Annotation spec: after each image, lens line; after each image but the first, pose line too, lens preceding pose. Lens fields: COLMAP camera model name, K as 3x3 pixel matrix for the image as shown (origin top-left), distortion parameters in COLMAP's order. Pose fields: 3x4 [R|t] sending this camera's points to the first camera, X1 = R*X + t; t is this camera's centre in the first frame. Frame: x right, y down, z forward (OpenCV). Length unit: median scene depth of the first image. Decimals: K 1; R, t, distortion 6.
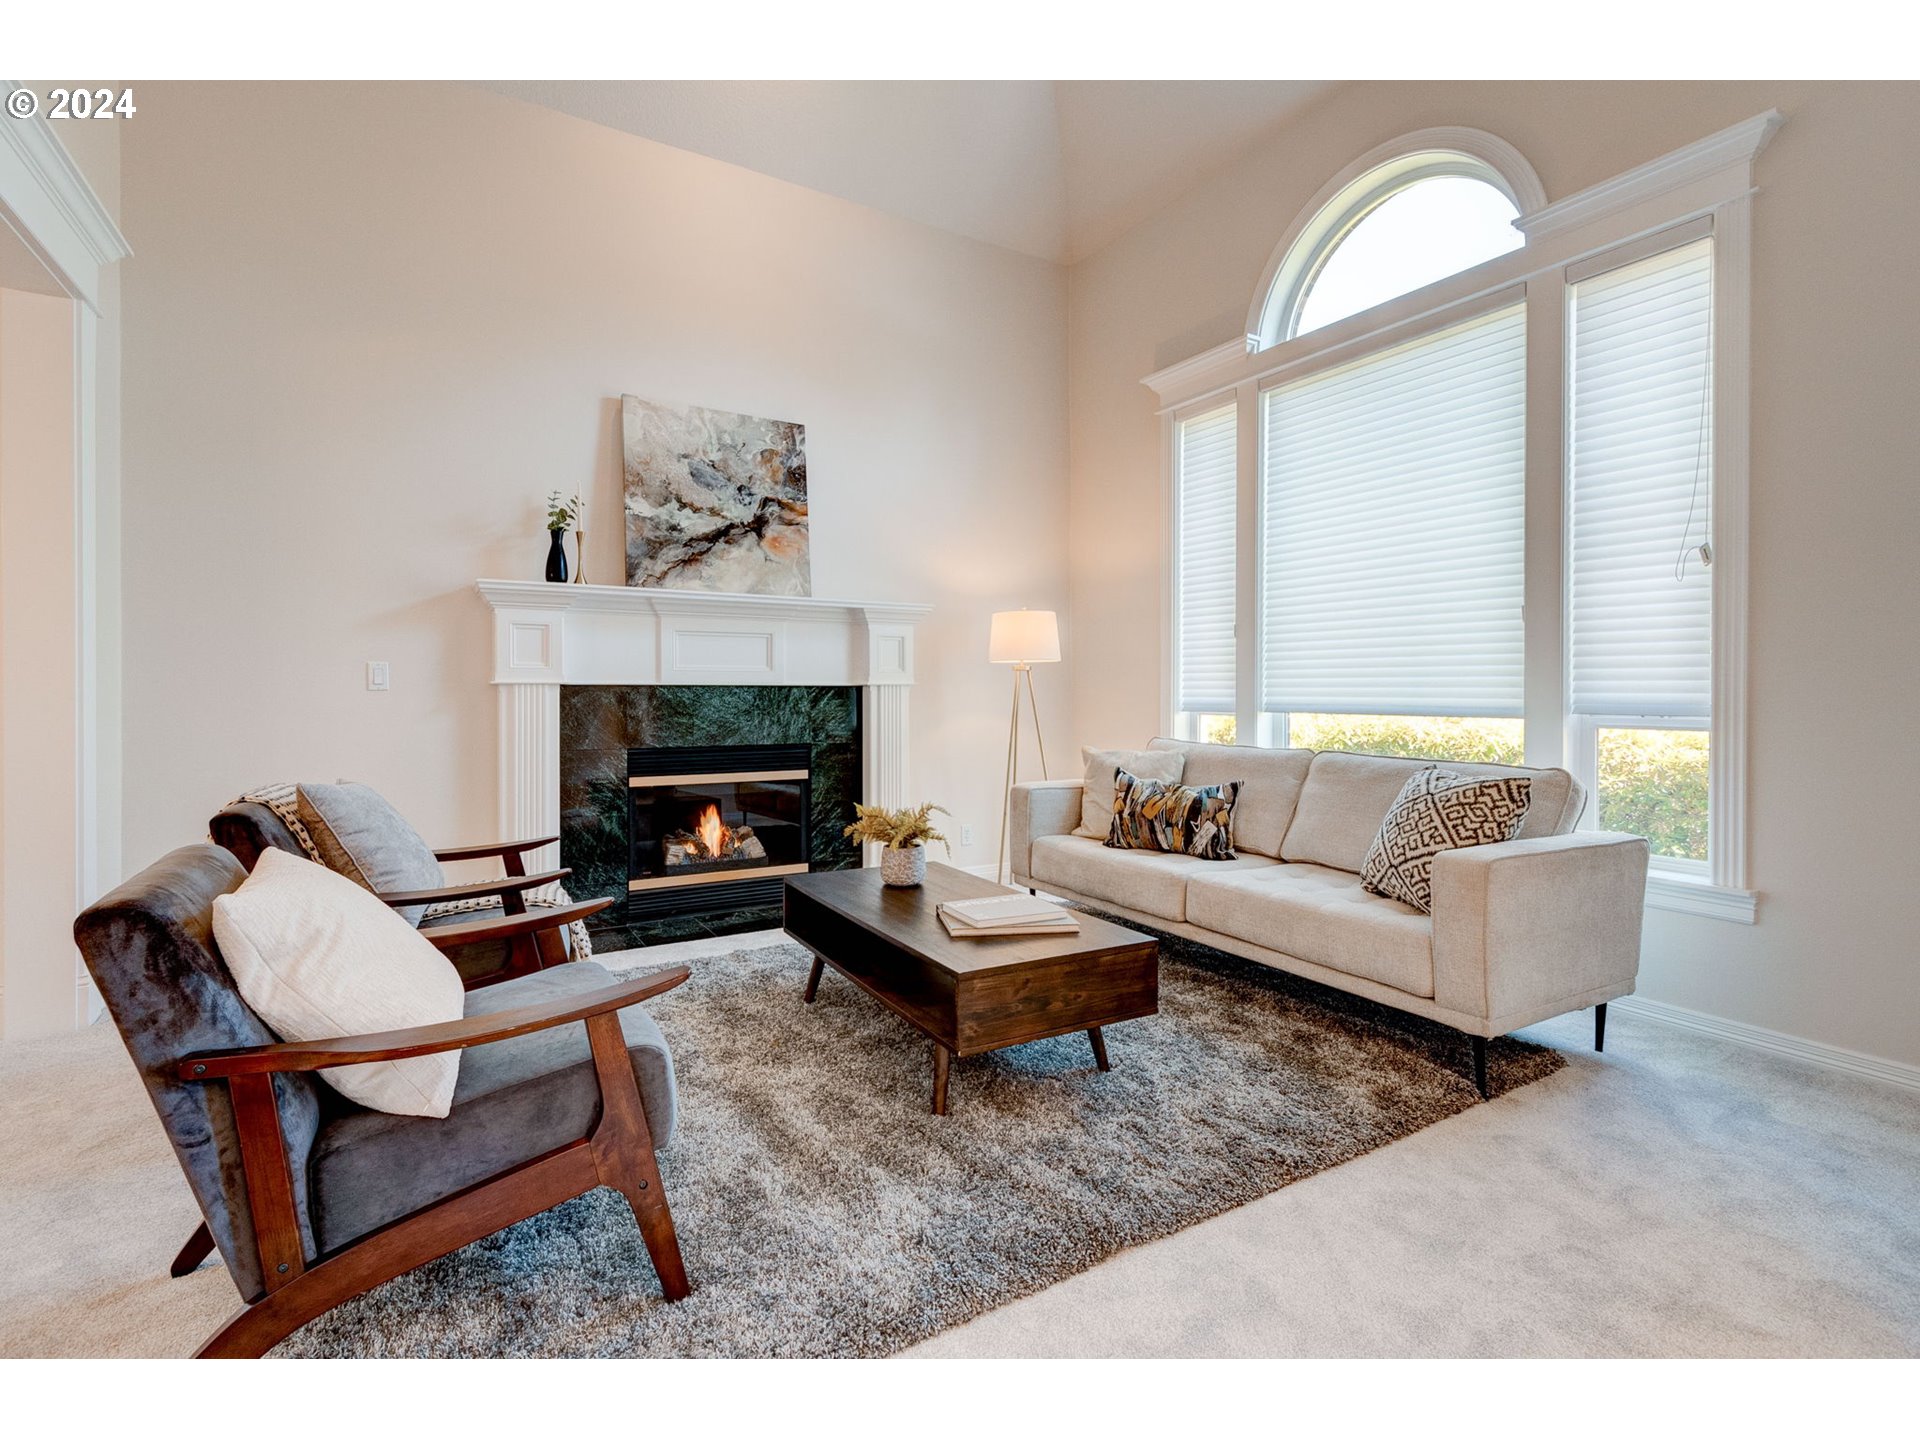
lens RADIAL K [[919.8, 0, 960.0], [0, 919.8, 720.0], [0, 0, 1]] dist [-0.000105, -0.000520]
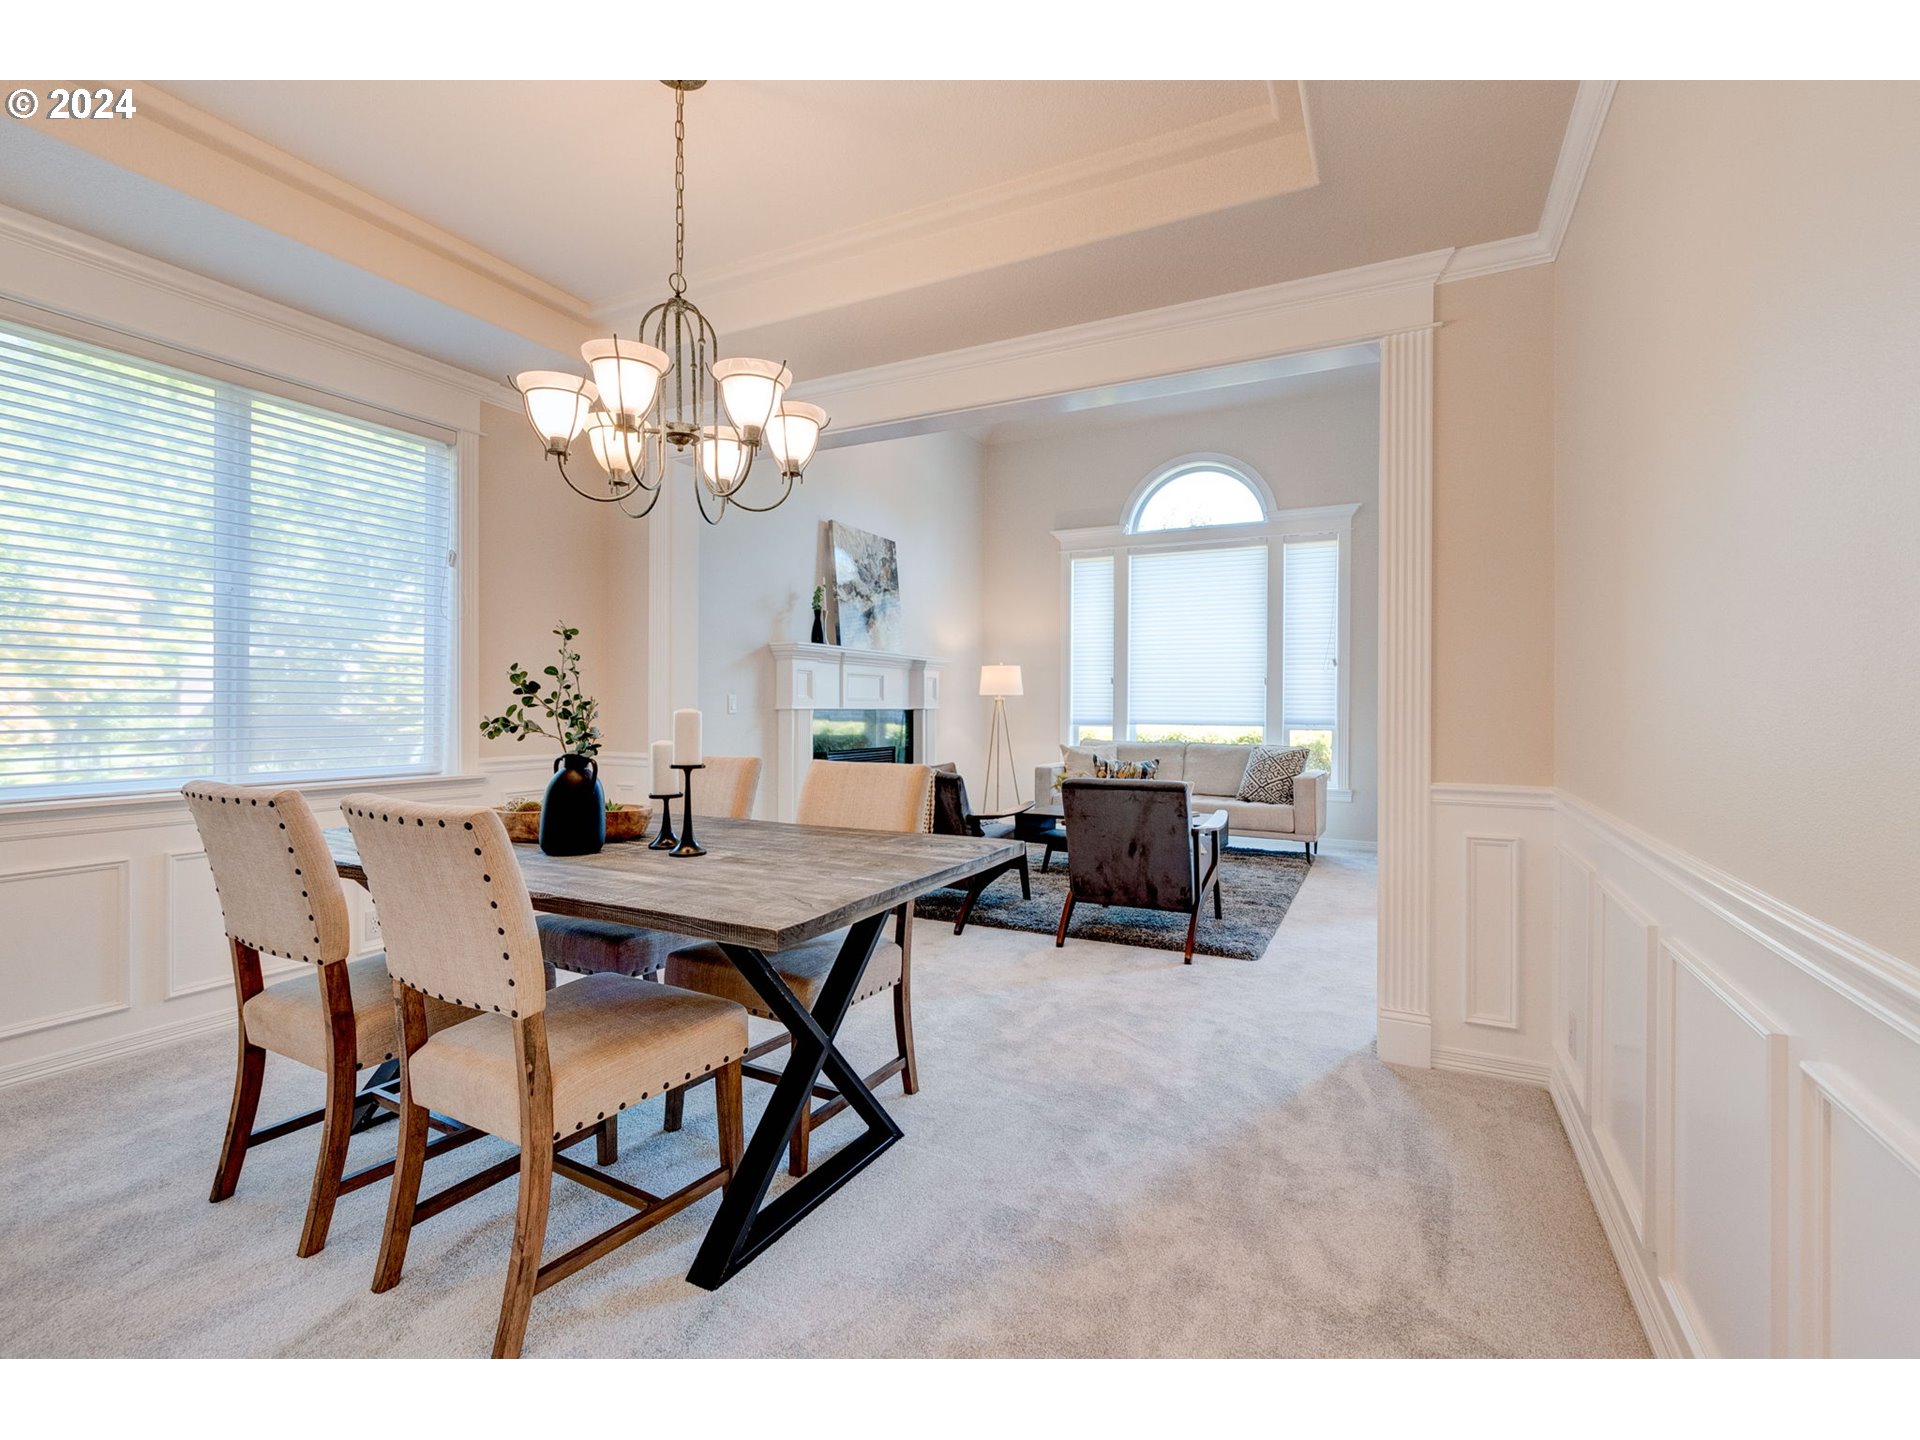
lens RADIAL K [[919.8, 0, 960.0], [0, 919.8, 720.0], [0, 0, 1]] dist [-0.000105, -0.000520]
pose [[0.831979, -0.005688, 0.554778, -1.012526], [0.010248, 0.999934, -0.005116, -0.009844], [-0.554712, 0.009941, 0.831983, -0.385471]]
